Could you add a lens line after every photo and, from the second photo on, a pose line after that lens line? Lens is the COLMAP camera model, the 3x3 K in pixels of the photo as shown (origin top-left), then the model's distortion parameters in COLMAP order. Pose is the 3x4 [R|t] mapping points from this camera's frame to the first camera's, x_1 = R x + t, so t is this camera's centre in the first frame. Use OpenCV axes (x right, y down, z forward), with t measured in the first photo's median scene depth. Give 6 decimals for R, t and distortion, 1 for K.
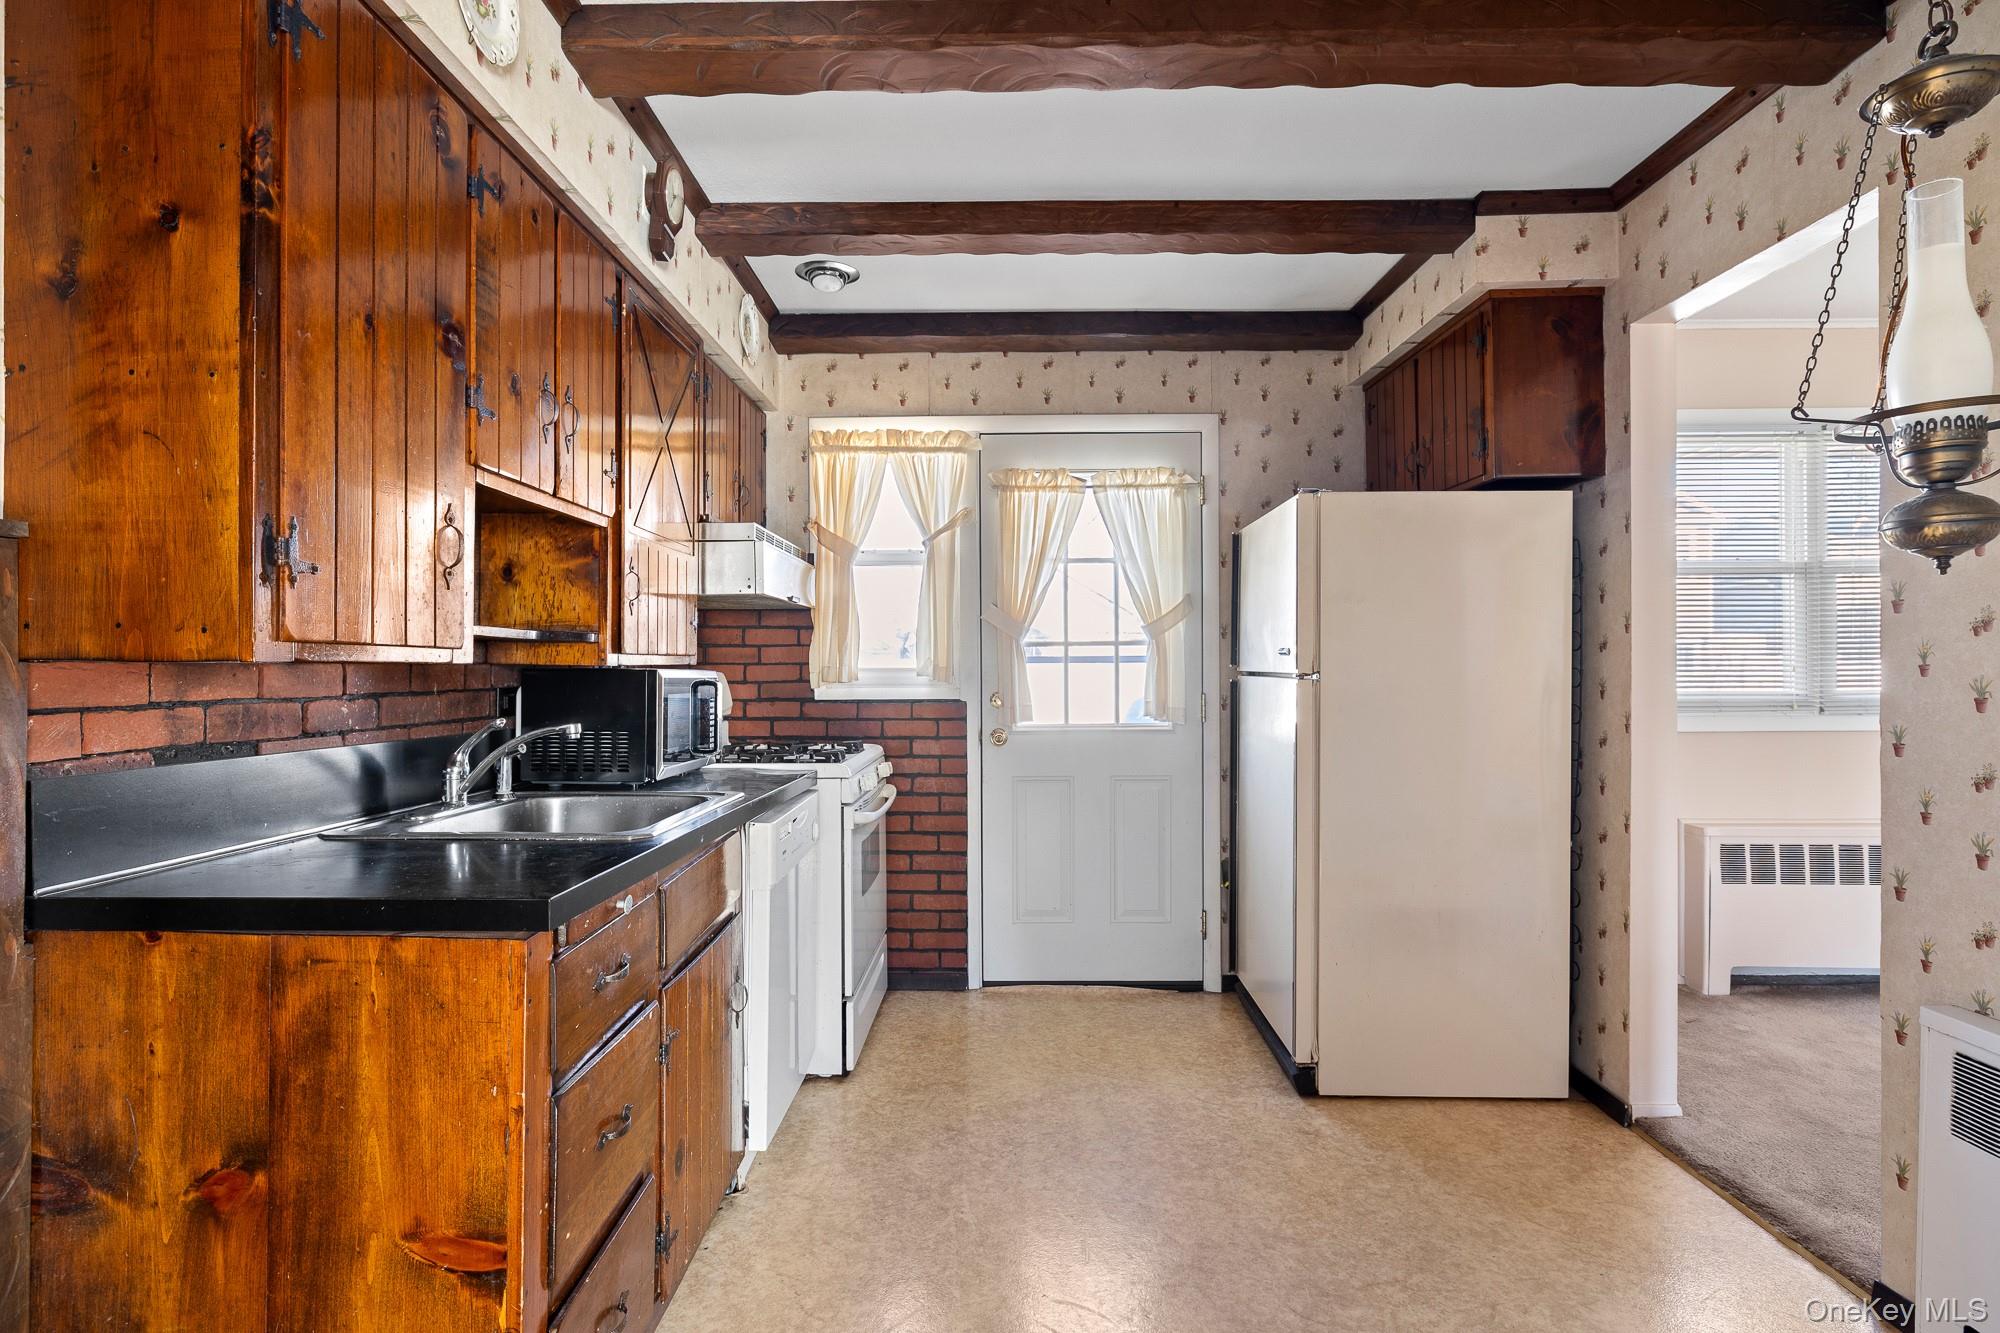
lens RADIAL K [[1008.4, 0, 1000.0], [0, 1008.4, 666.5], [0, 0, 1]] dist [0.000081, 0.000185]
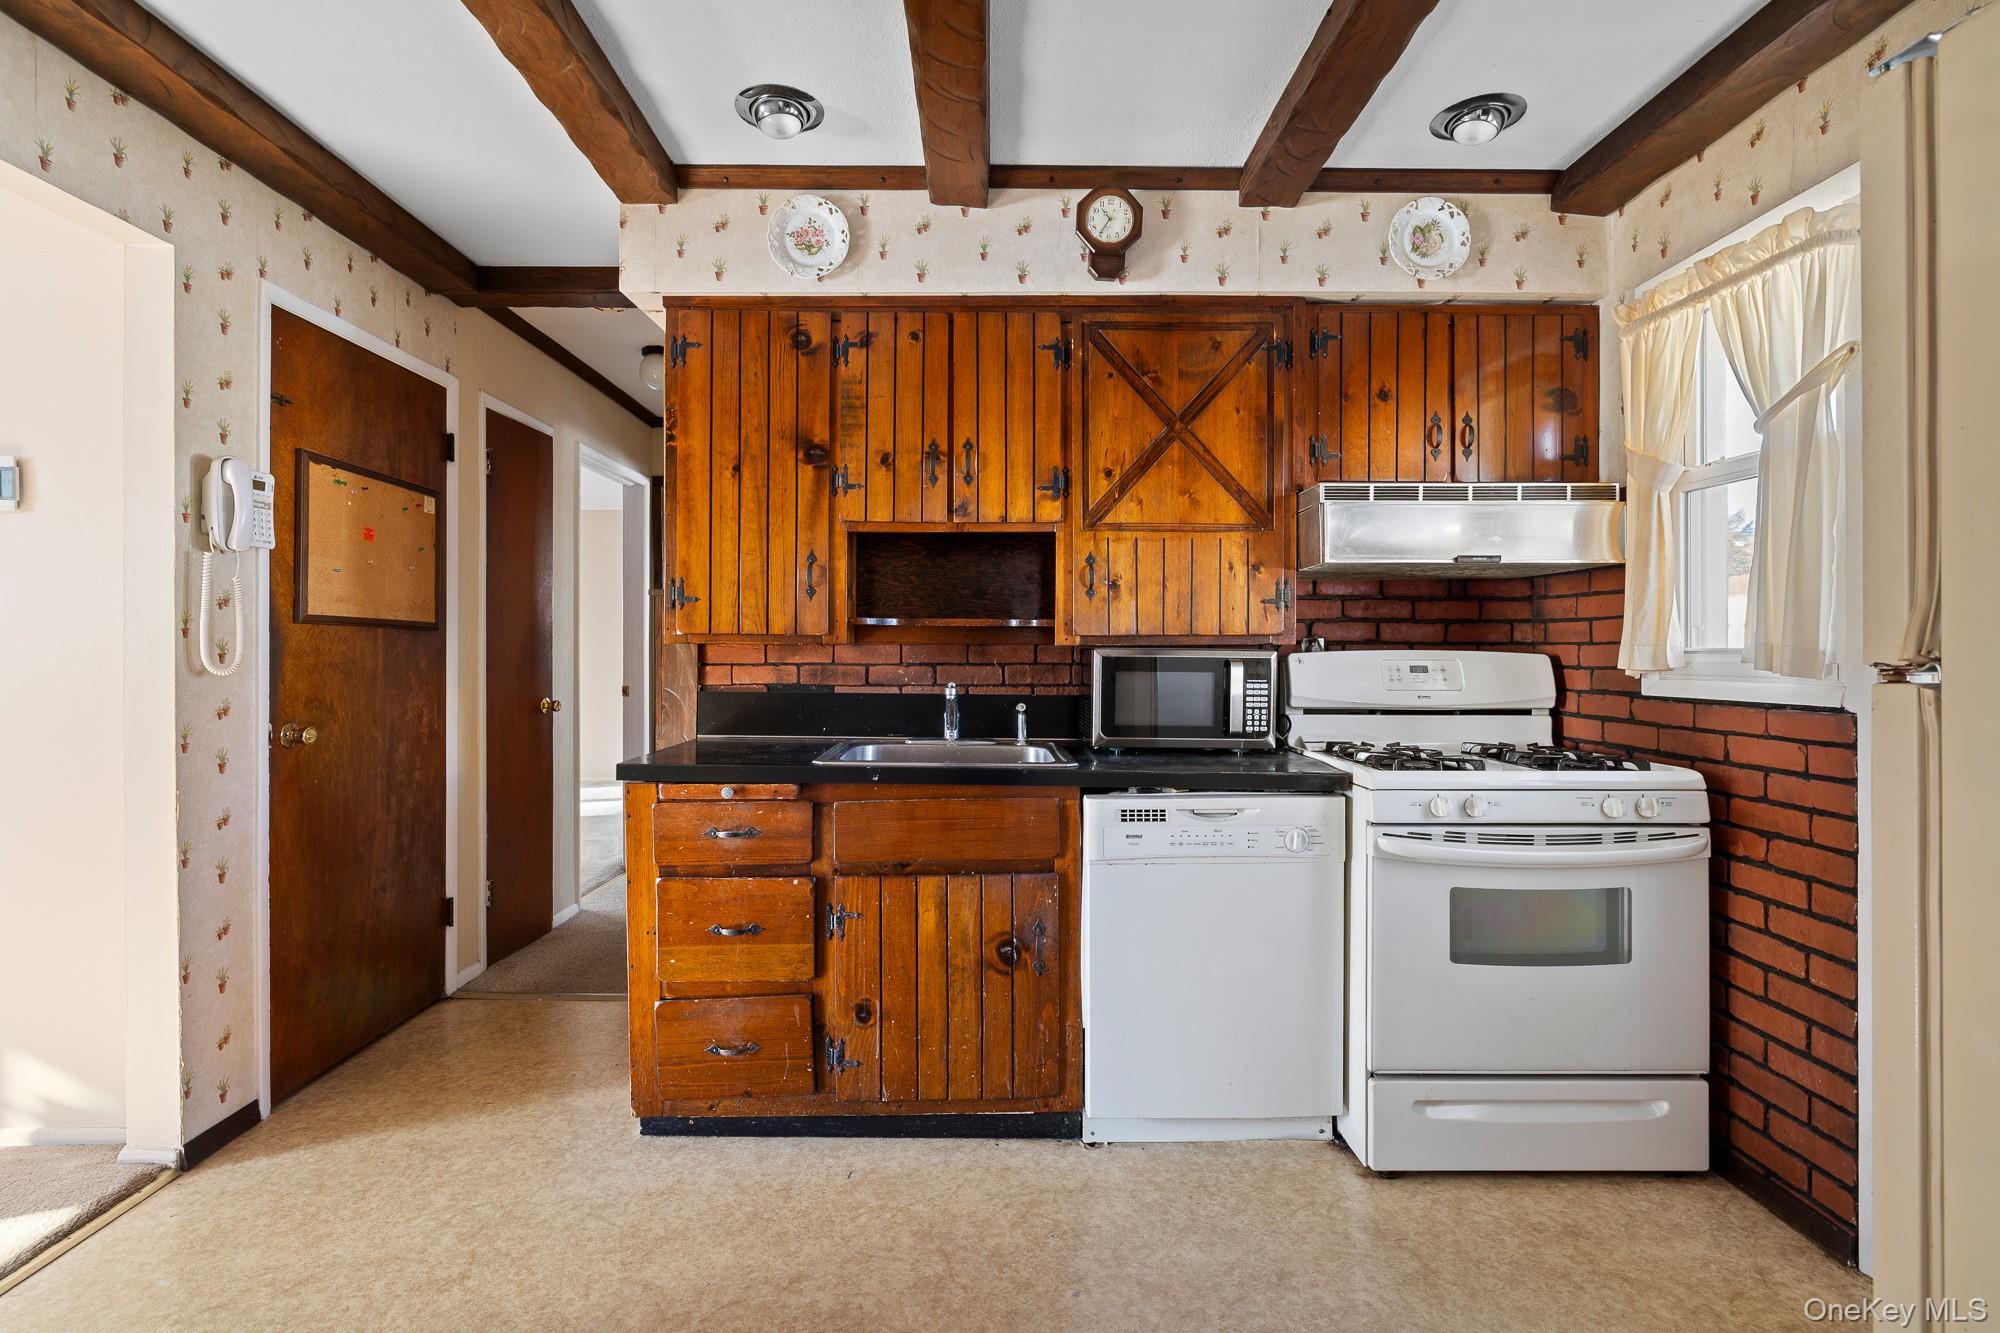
lens RADIAL K [[926.2, 0, 993.9], [0, 926.2, 644.1], [0, 0, 1]] dist [0.000130, 0.000077]
pose [[0.019370, -0.004238, -0.999803, 0.436940], [-0.000931, 0.999991, -0.004257, 0.001385], [0.999812, 0.001013, 0.019366, 0.546433]]
